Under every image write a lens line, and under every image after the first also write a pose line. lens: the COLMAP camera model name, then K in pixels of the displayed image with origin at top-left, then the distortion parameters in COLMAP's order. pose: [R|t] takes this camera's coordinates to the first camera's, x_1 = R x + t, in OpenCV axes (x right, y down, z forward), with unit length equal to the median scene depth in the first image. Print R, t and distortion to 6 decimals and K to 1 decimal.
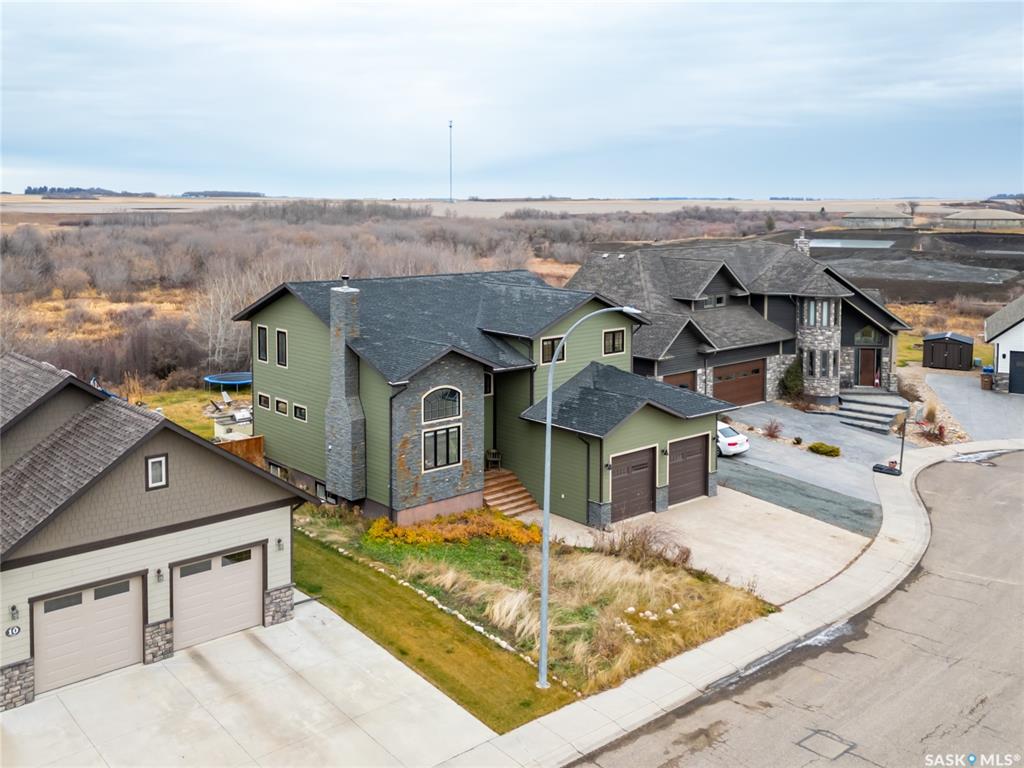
lens RADIAL K [[868.5, 0, 434.7], [0, 868.5, 386.4], [0, 0, 1]] dist [0.071667, -0.056657]
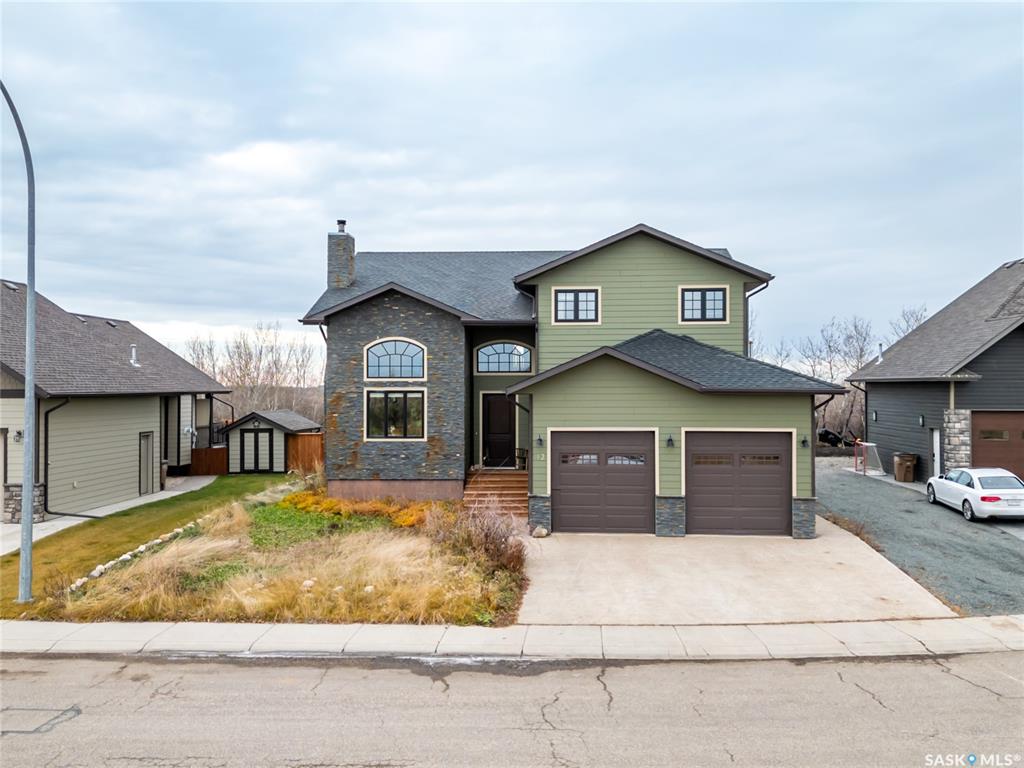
lens RADIAL K [[868.5, 0, 434.7], [0, 868.5, 386.4], [0, 0, 1]] dist [0.071667, -0.056657]
pose [[0.764798, 0.018227, -0.644013, 0.714035], [-0.114252, 0.987594, -0.107729, 0.163042], [0.634059, 0.155971, 0.757392, 0.506794]]
